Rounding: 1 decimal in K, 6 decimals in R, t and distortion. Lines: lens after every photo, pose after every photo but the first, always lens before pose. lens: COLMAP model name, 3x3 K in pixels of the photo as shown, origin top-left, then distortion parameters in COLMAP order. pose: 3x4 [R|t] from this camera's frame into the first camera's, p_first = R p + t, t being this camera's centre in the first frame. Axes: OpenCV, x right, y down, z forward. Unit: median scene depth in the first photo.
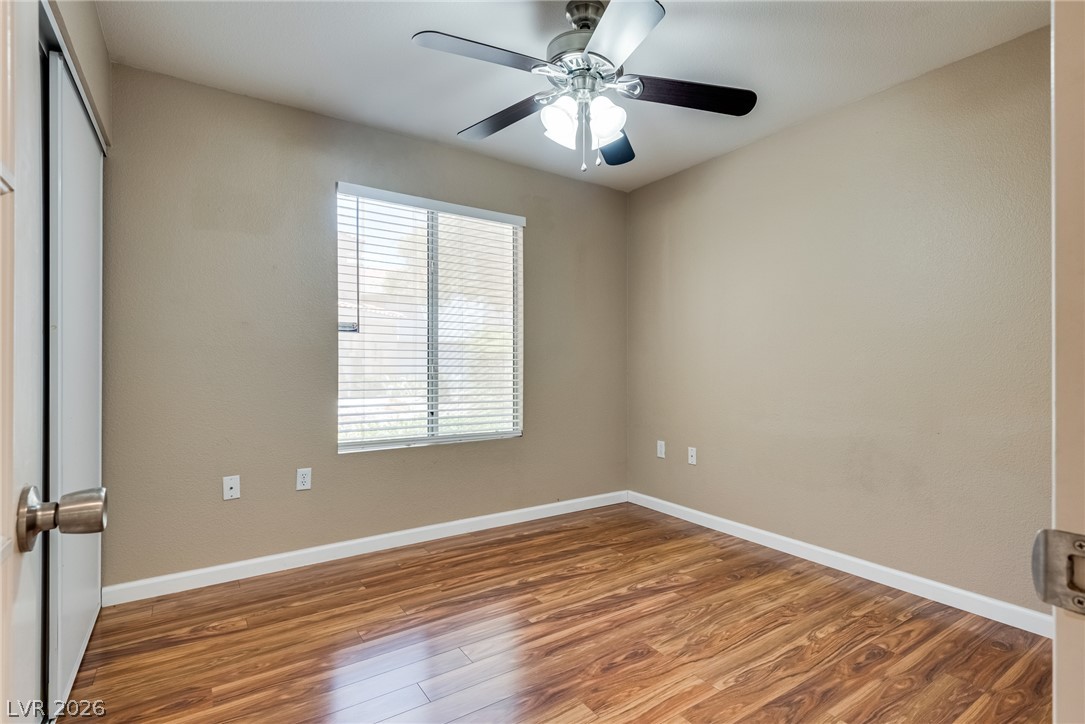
lens RADIAL K [[539.6, 0, 552.0], [0, 539.6, 357.8], [0, 0, 1]] dist [-0.000561, -0.000780]
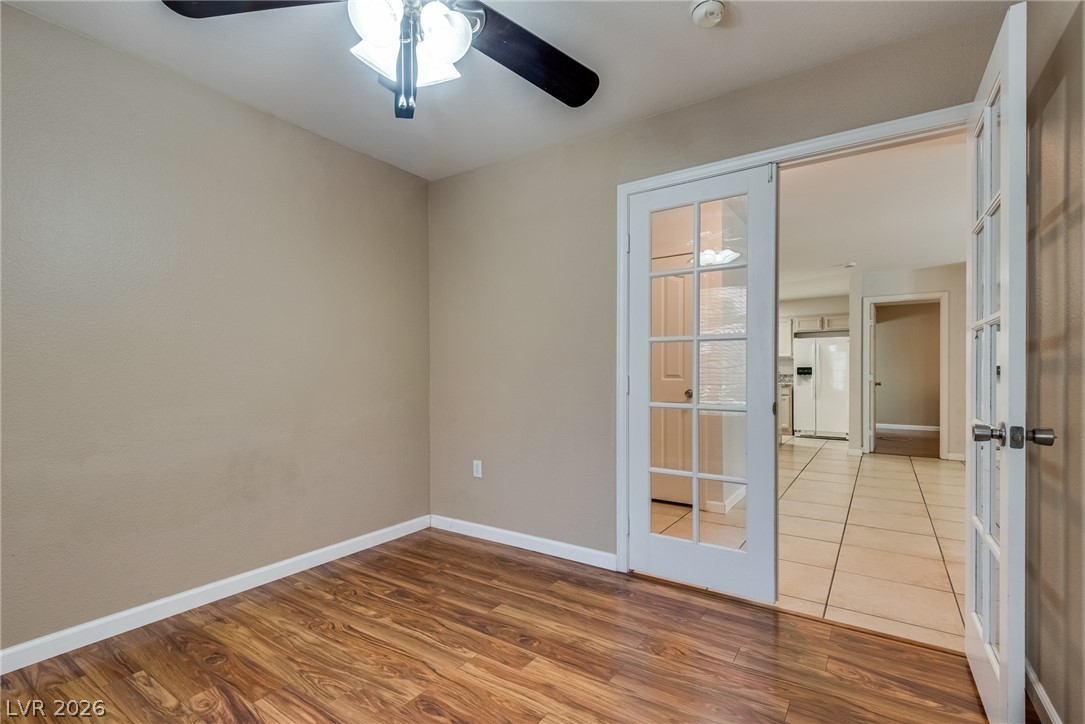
lens RADIAL K [[501.0, 0, 551.3], [0, 501.0, 365.8], [0, 0, 1]] dist [0.010843, -0.002981]
pose [[-0.398884, 0.007651, 0.916969, -0.553483], [-0.010169, 0.999867, -0.012766, -0.002096], [-0.916945, -0.014417, -0.398753, 0.935962]]
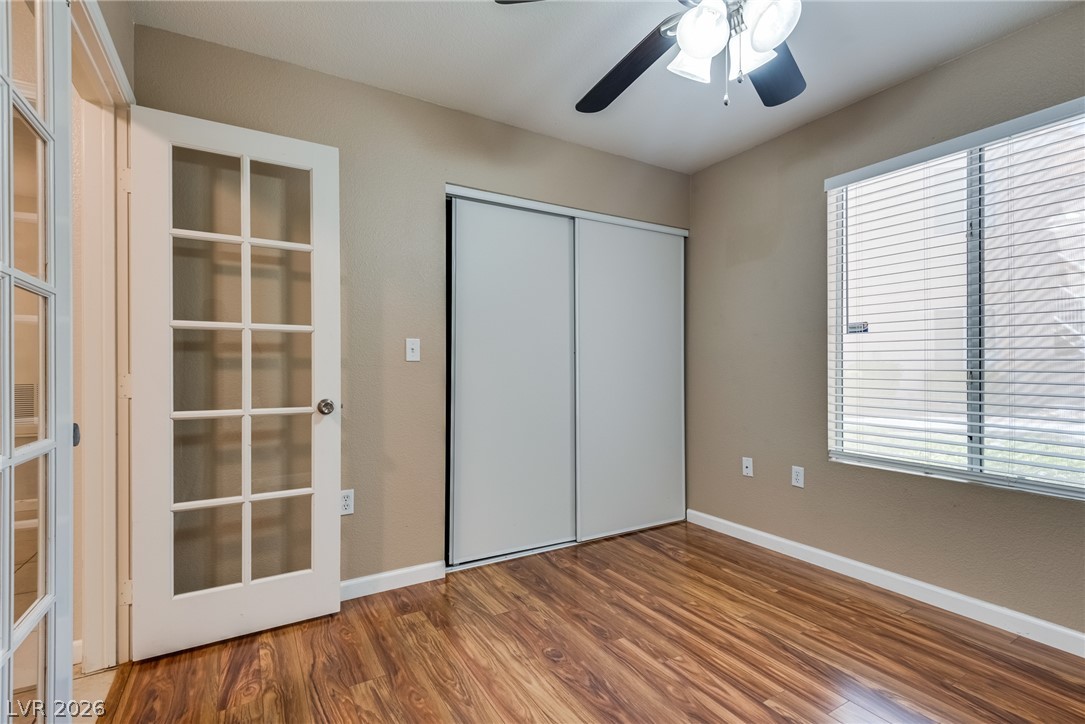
lens RADIAL K [[501.0, 0, 560.6], [0, 501.0, 369.8], [0, 0, 1]] dist [0.010843, -0.002981]
pose [[-0.052312, 0.006125, -0.998612, 0.634164], [0.011051, 0.999924, 0.005554, 0.005655], [0.998570, -0.010745, -0.052376, 0.685240]]
